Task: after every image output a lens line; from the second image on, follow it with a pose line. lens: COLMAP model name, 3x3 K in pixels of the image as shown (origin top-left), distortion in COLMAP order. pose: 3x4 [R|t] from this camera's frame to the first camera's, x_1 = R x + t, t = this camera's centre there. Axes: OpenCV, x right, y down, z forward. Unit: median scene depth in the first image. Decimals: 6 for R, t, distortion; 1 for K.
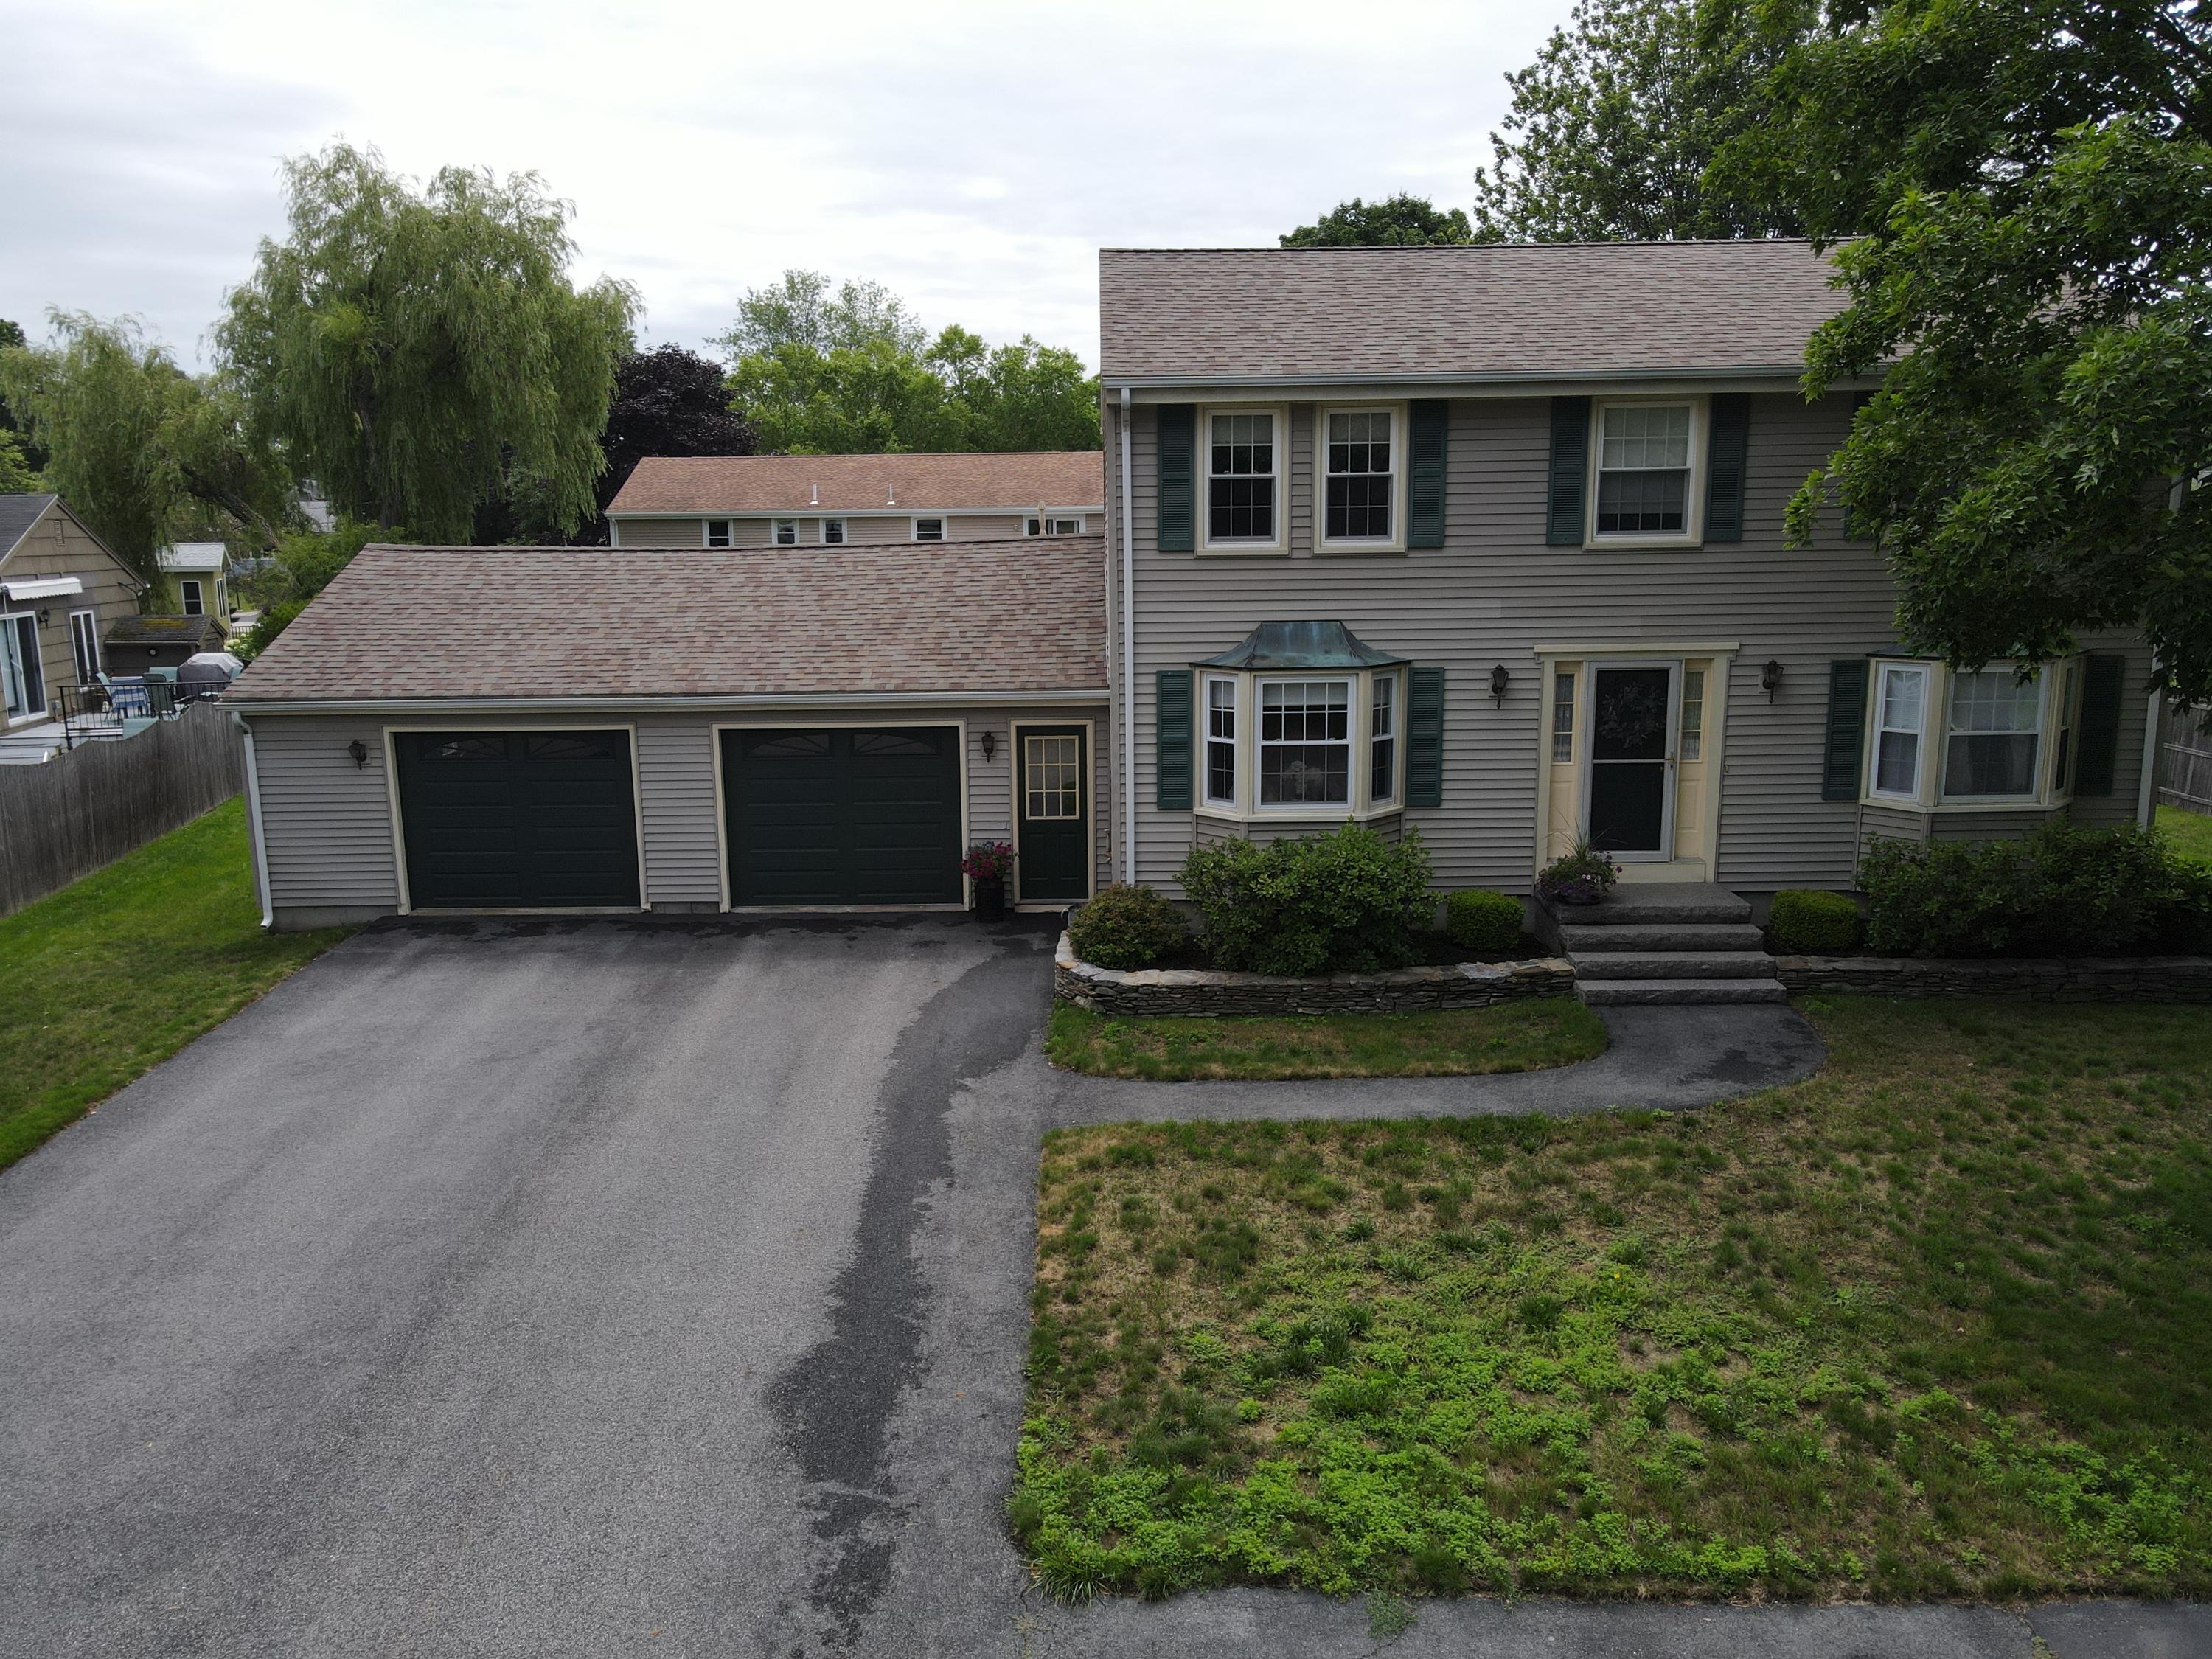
lens RADIAL K [[1617.2, 0, 1099.8], [0, 1617.2, 826.3], [0, 0, 1]] dist [0.002205, 0.020327]
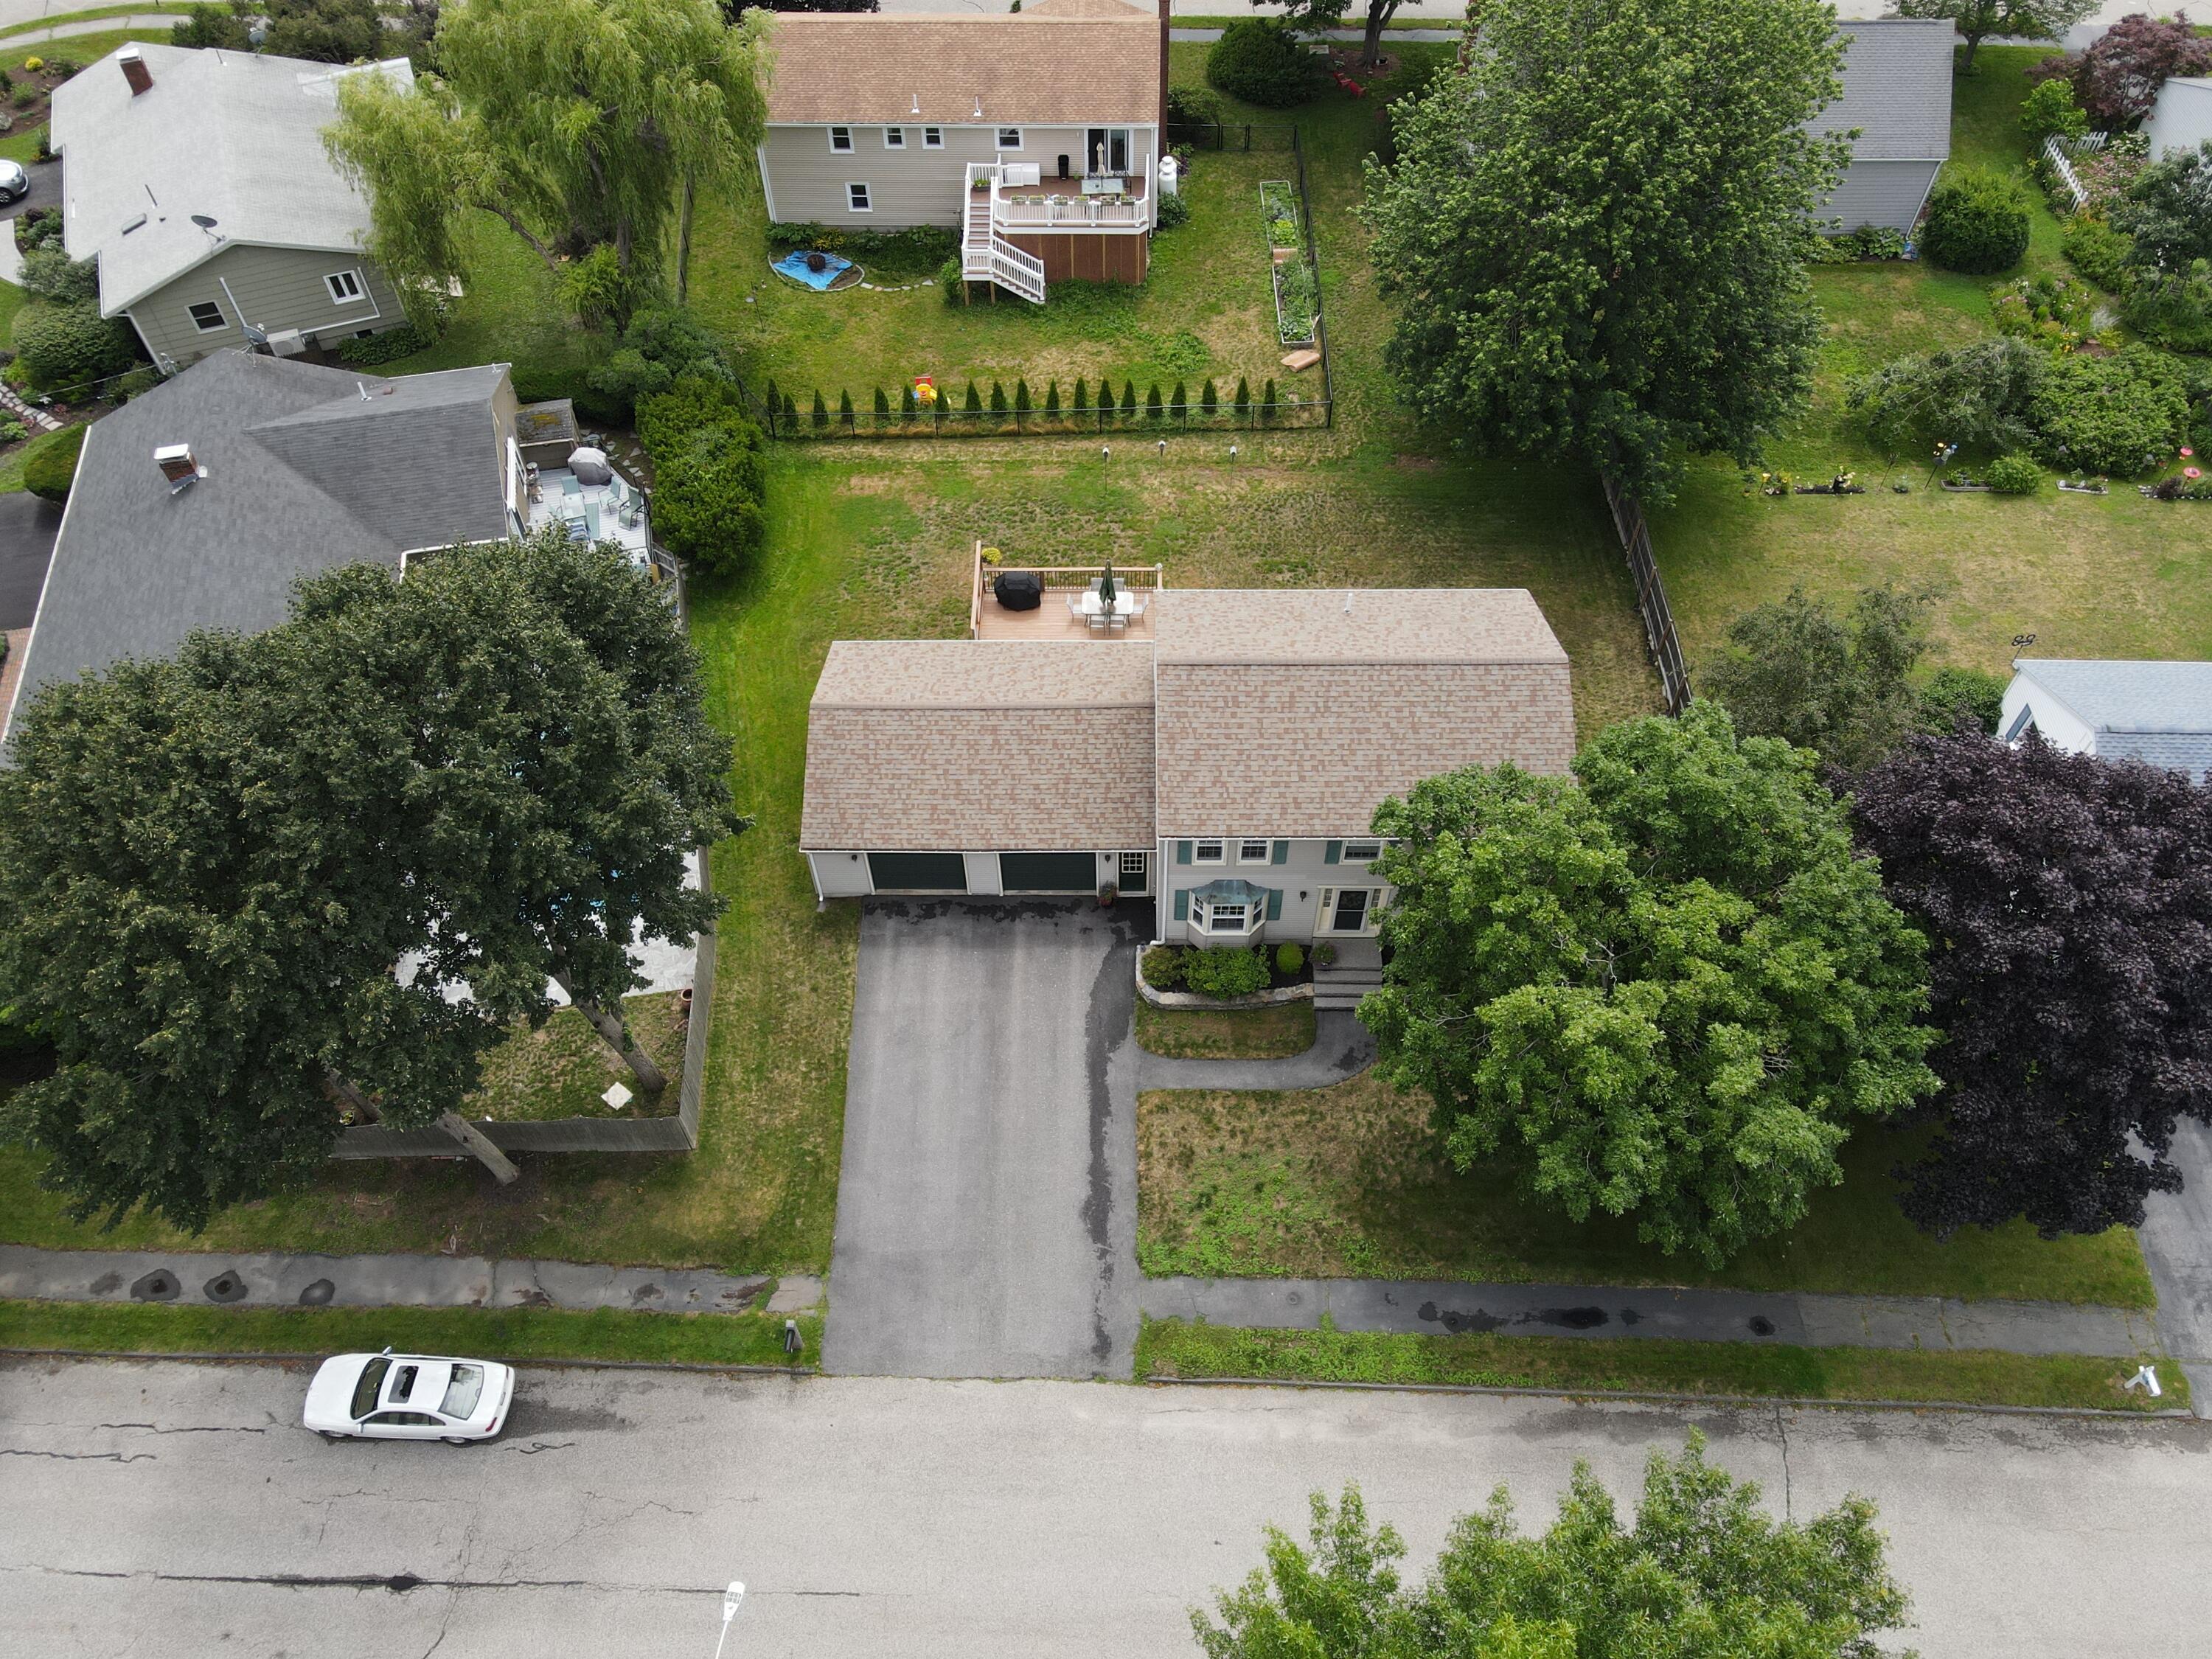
lens RADIAL K [[1617.2, 0, 1108.7], [0, 1617.2, 831.3], [0, 0, 1]] dist [0.002205, 0.020327]
pose [[0.999979, 0.005492, -0.003504, -0.094911], [-0.001785, 0.748232, 0.663435, -2.796450], [0.006265, -0.663414, 0.748226, -1.345945]]
